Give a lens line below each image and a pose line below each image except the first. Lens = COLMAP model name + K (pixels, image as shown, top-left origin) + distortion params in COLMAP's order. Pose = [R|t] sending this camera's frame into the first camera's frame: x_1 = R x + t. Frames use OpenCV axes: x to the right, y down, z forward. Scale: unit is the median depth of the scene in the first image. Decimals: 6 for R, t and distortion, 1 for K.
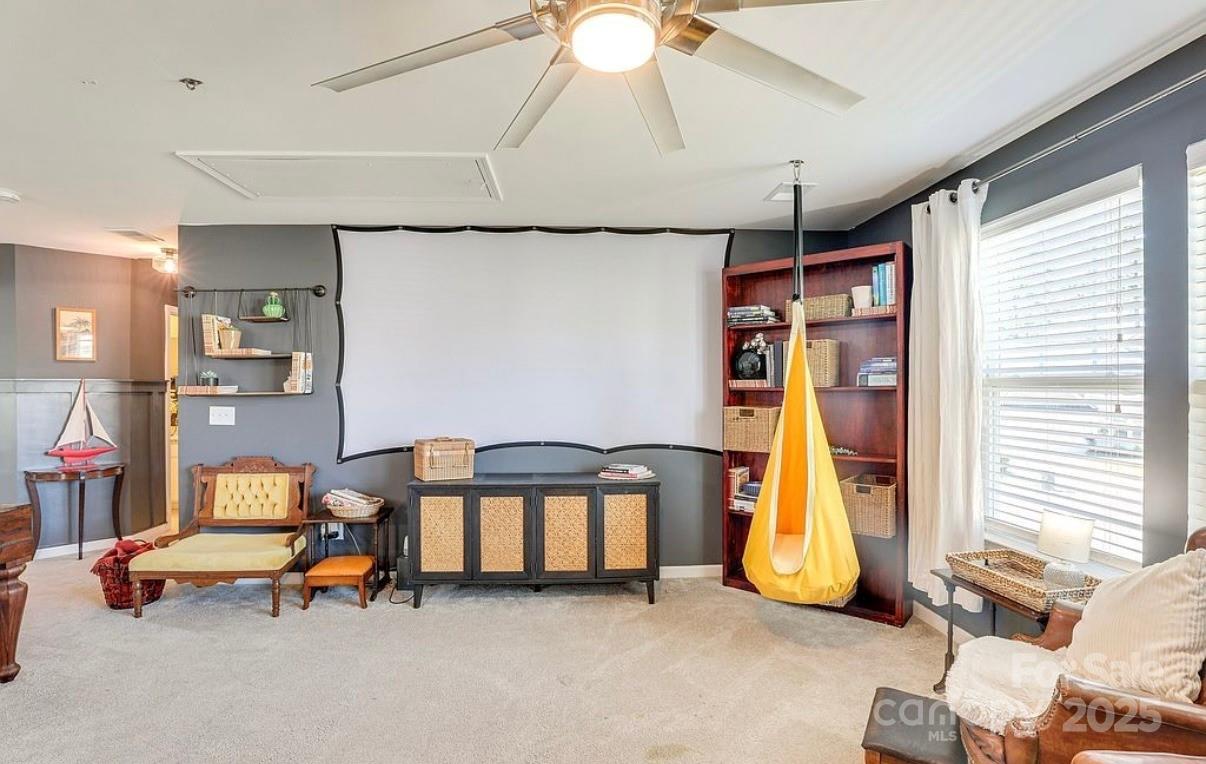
lens RADIAL K [[554.3, 0, 603.0], [0, 554.3, 382.0], [0, 0, 1]] dist [-0.000421, -0.000071]
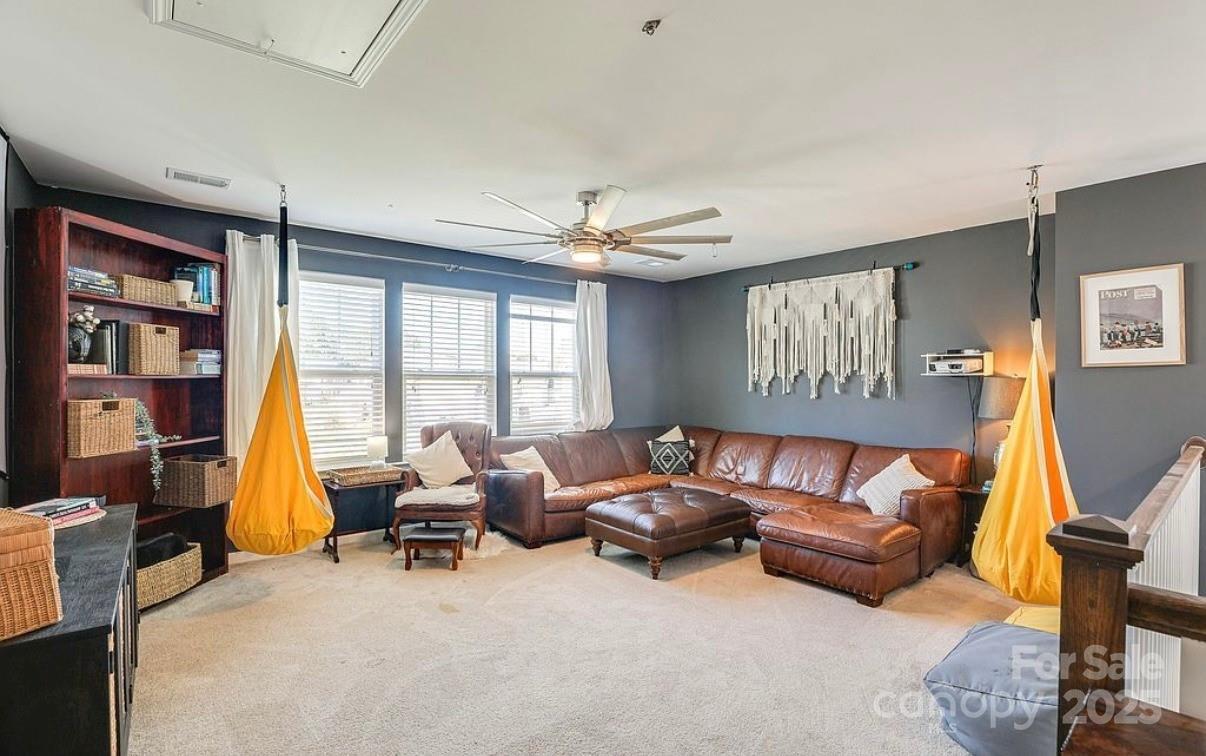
lens RADIAL K [[575.7, 0, 603.0], [0, 575.7, 378.0], [0, 0, 1]] dist [-0.000629, 0.000021]
pose [[-0.570991, 0.005717, 0.820936, -0.926333], [-0.006487, 0.999913, -0.011475, 0.022635], [-0.820930, -0.011878, -0.570905, 1.013860]]
